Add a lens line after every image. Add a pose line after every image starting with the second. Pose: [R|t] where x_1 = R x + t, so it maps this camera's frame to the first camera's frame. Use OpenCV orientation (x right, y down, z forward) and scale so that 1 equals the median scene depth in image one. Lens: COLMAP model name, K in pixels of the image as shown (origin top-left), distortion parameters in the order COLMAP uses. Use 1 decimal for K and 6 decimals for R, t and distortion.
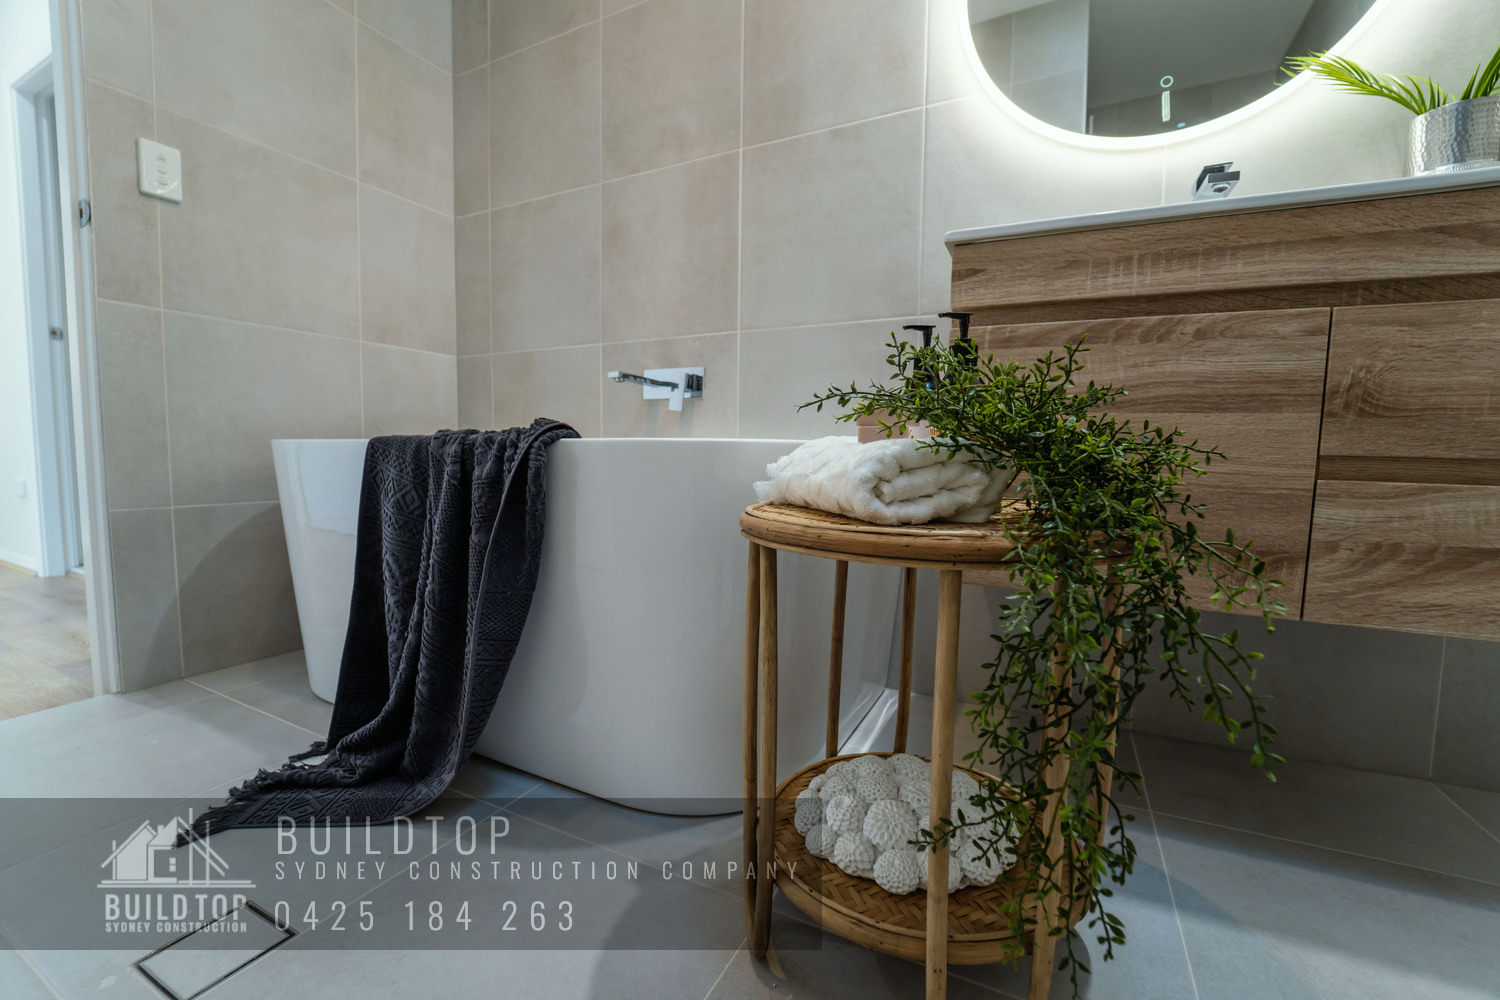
lens RADIAL K [[613.3, 0, 748.9], [0, 613.3, 496.4], [0, 0, 1]] dist [-0.019817, -0.000524]
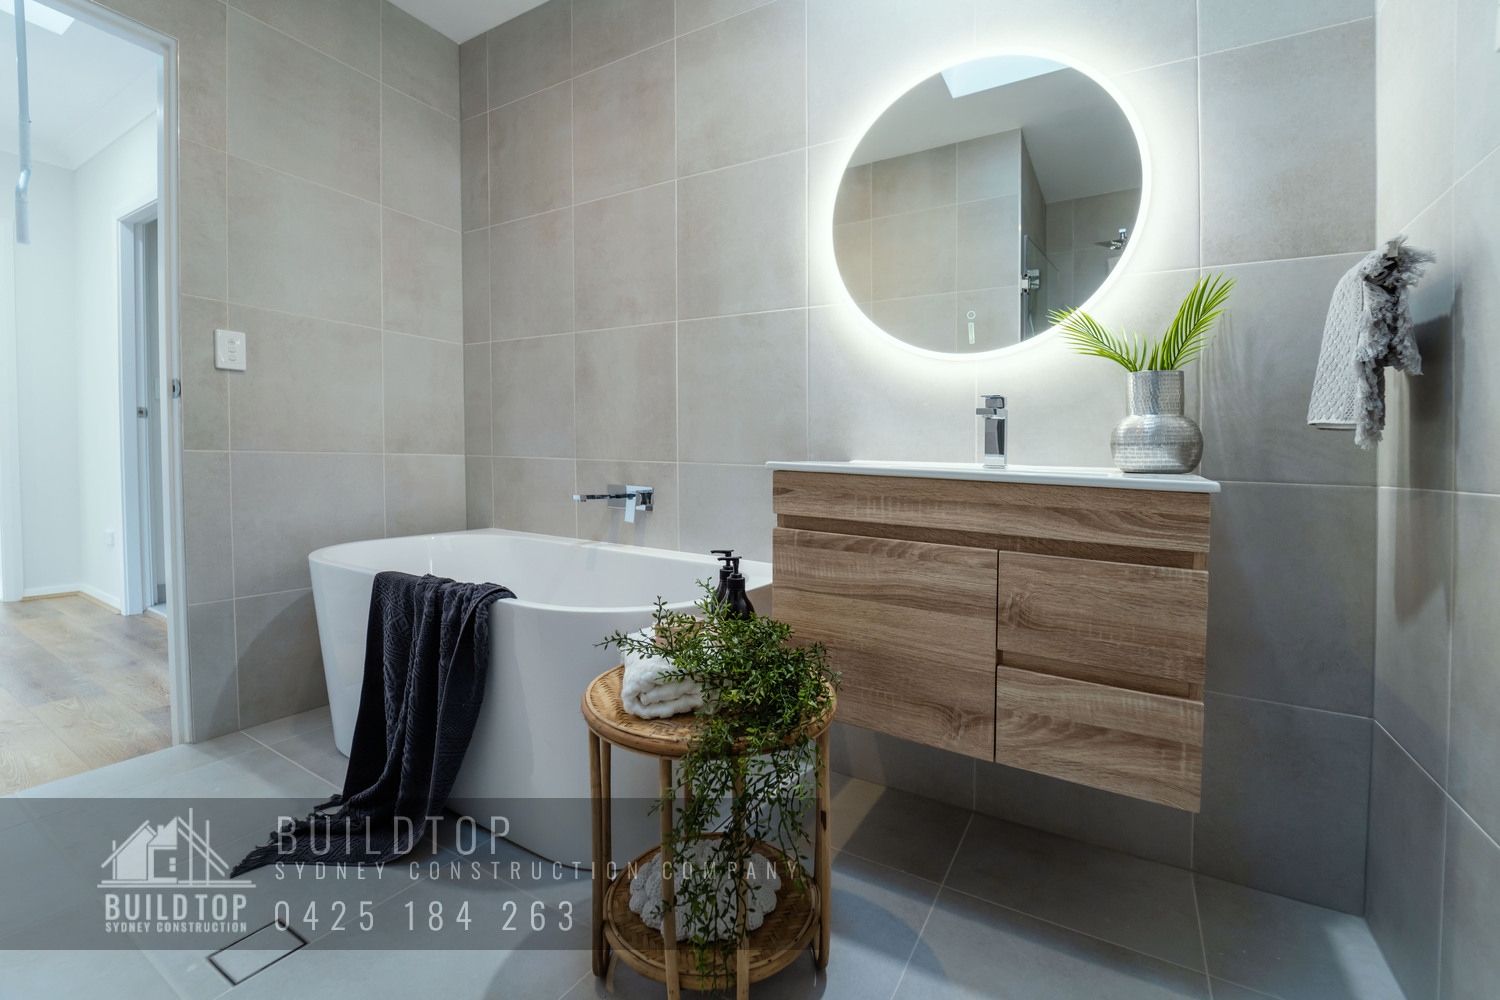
lens RADIAL K [[613.3, 0, 745.0], [0, 613.3, 503.8], [0, 0, 1]] dist [-0.019817, -0.000524]
pose [[0.998093, 0.012773, -0.060399, 0.260465], [-0.013894, 0.999738, -0.018182, -0.225409], [0.060151, 0.018987, 0.998009, -0.286912]]
